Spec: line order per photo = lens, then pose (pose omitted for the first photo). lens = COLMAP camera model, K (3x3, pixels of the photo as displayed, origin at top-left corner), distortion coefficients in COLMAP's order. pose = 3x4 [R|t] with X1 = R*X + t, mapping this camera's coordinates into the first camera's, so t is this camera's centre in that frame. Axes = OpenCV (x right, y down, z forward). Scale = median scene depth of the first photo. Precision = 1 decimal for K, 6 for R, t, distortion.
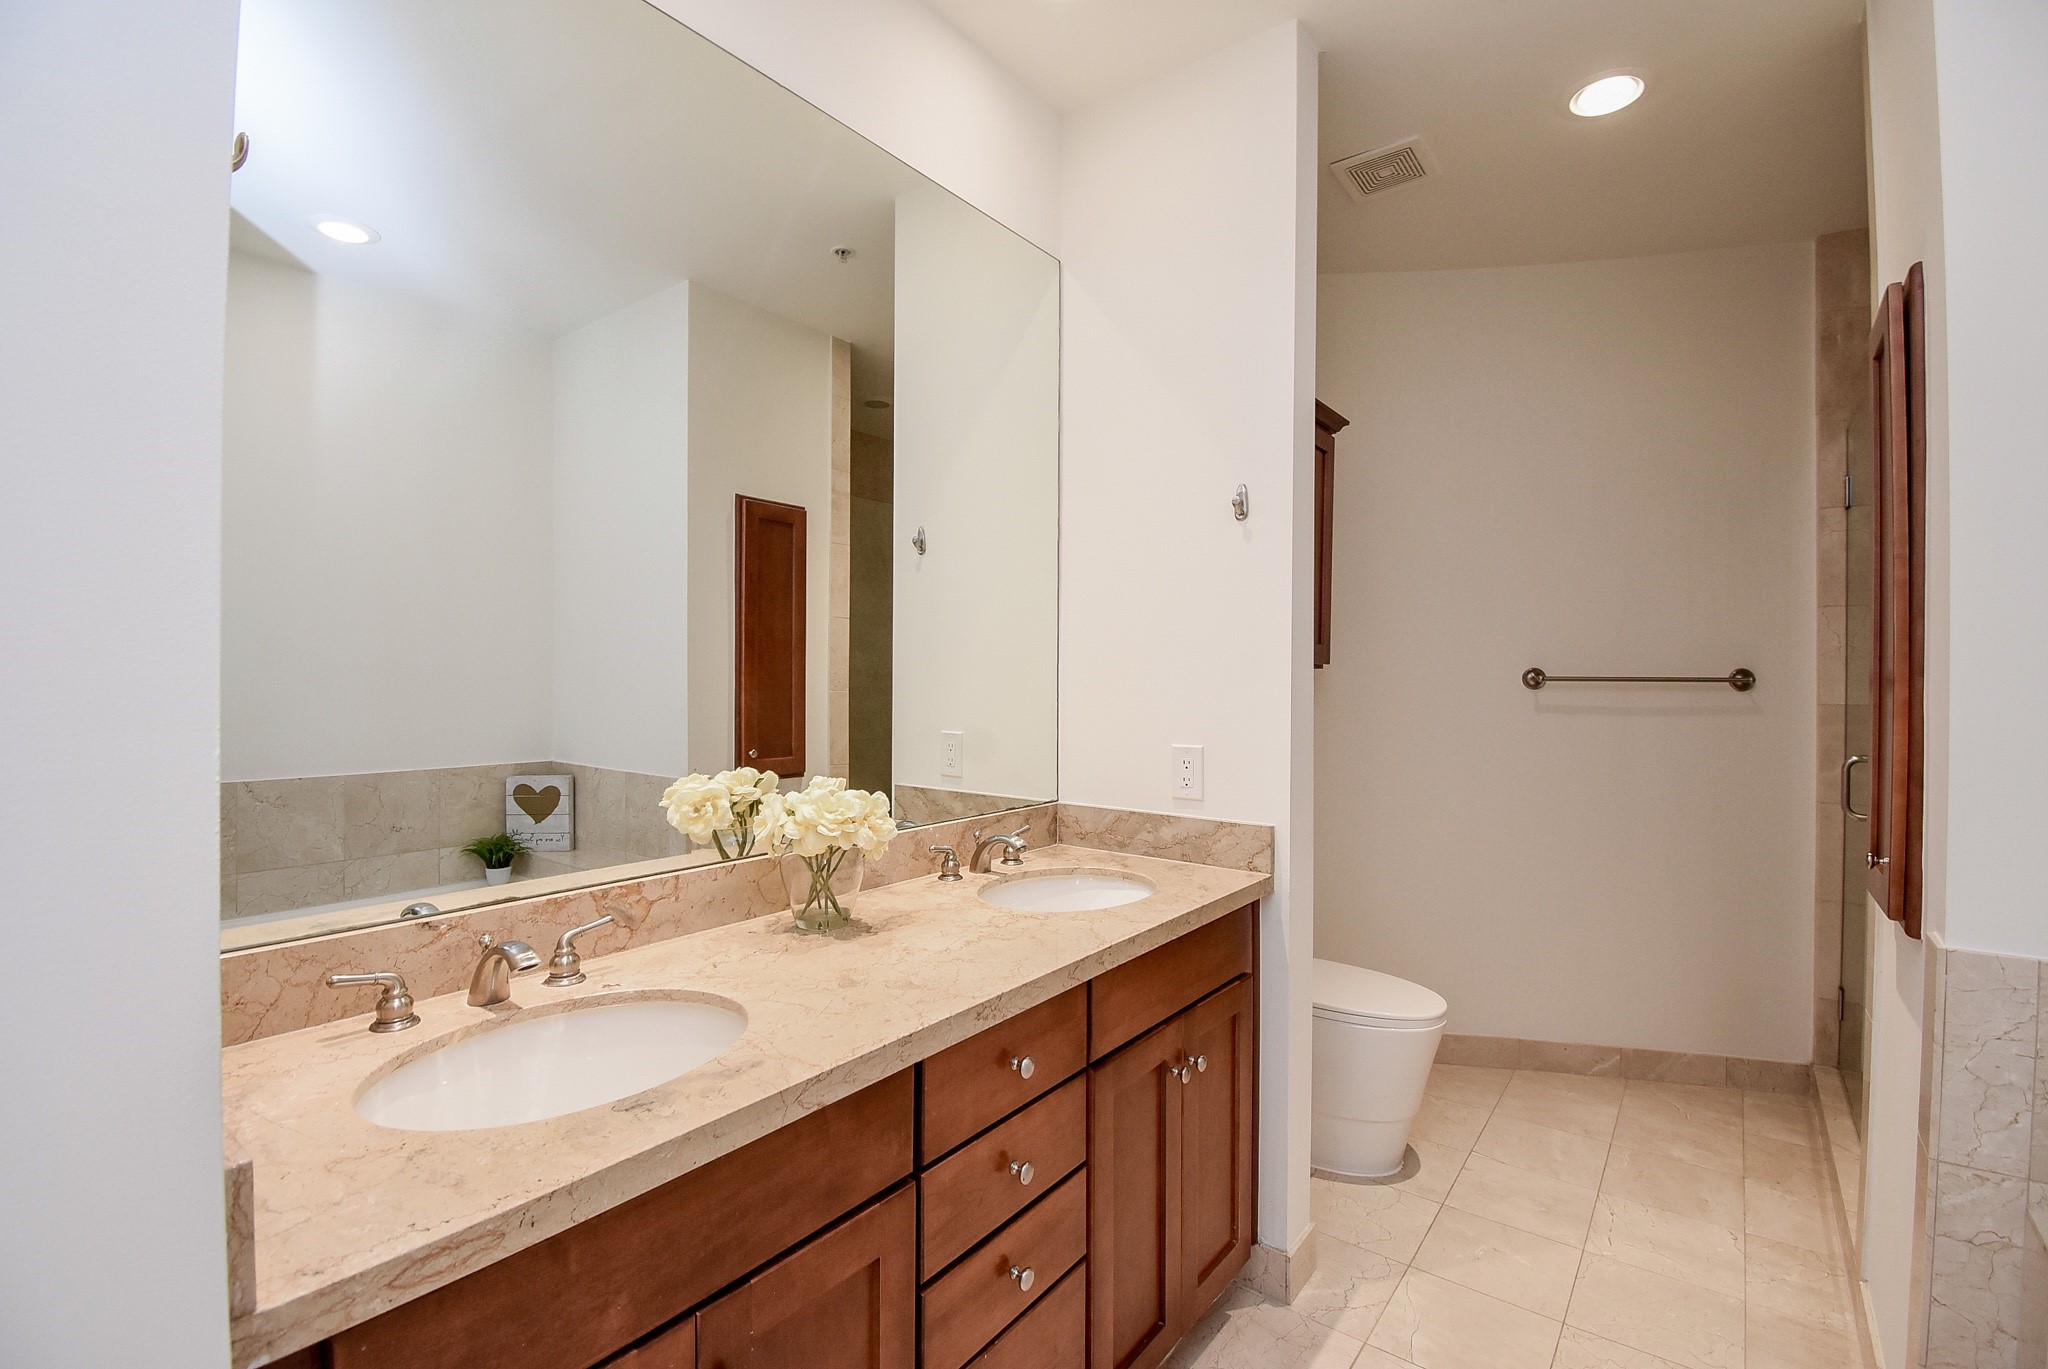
lens RADIAL K [[902.8, 0, 1020.7], [0, 902.8, 673.5], [0, 0, 1]] dist [0.017494, -0.023812]
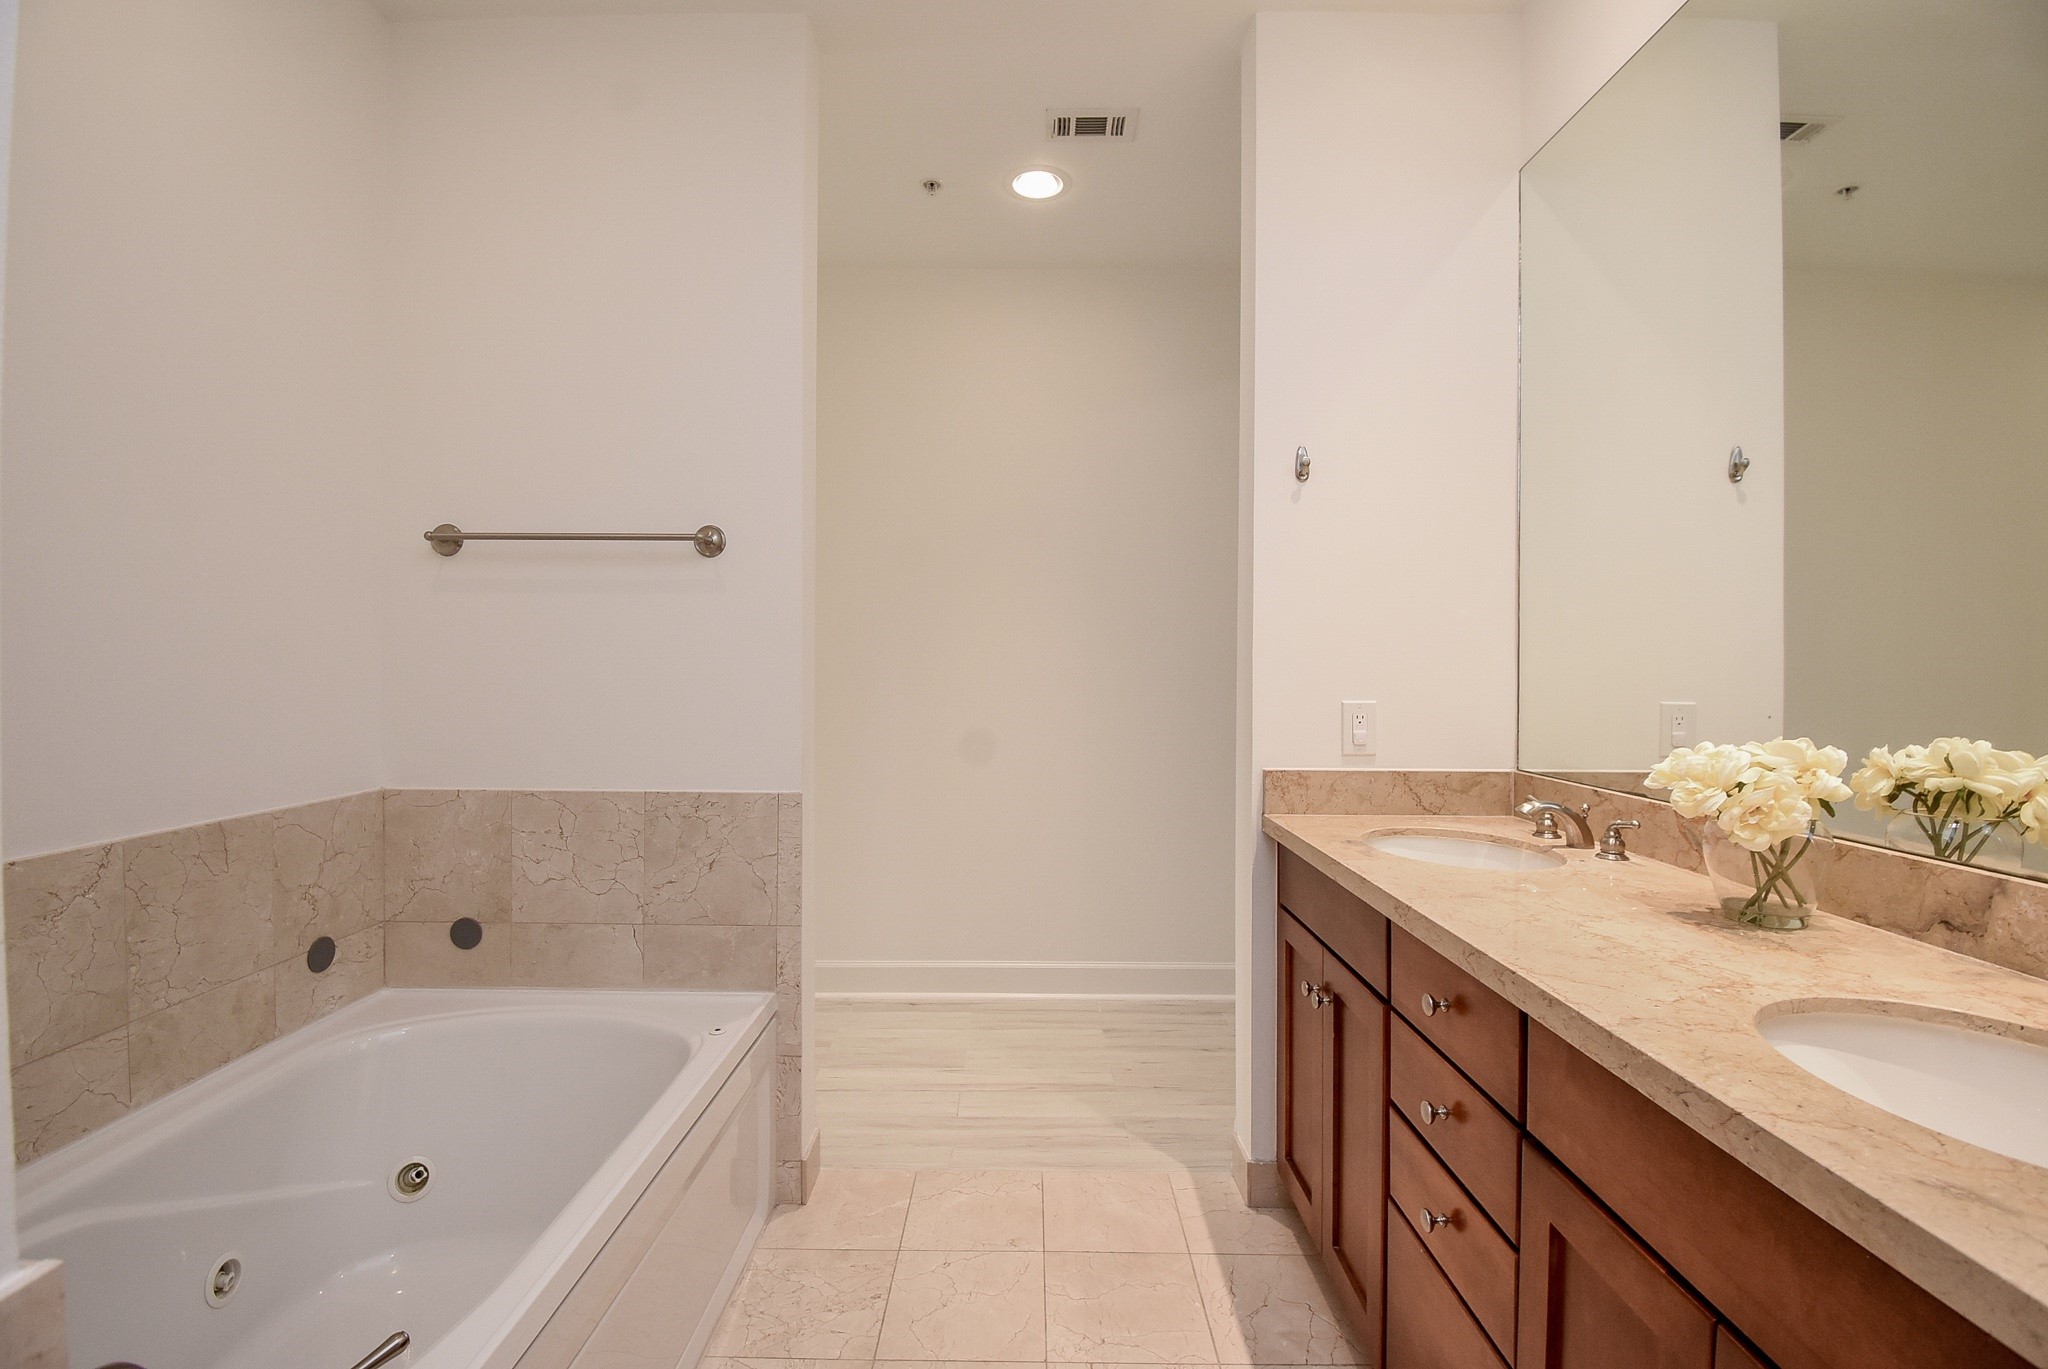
lens RADIAL K [[902.8, 0, 1020.7], [0, 902.8, 673.5], [0, 0, 1]] dist [0.017494, -0.023812]
pose [[-0.790247, 0.006254, -0.612756, 0.839340], [0.002400, 0.999972, 0.007111, 0.055061], [0.612784, 0.004148, -0.790240, 1.306685]]
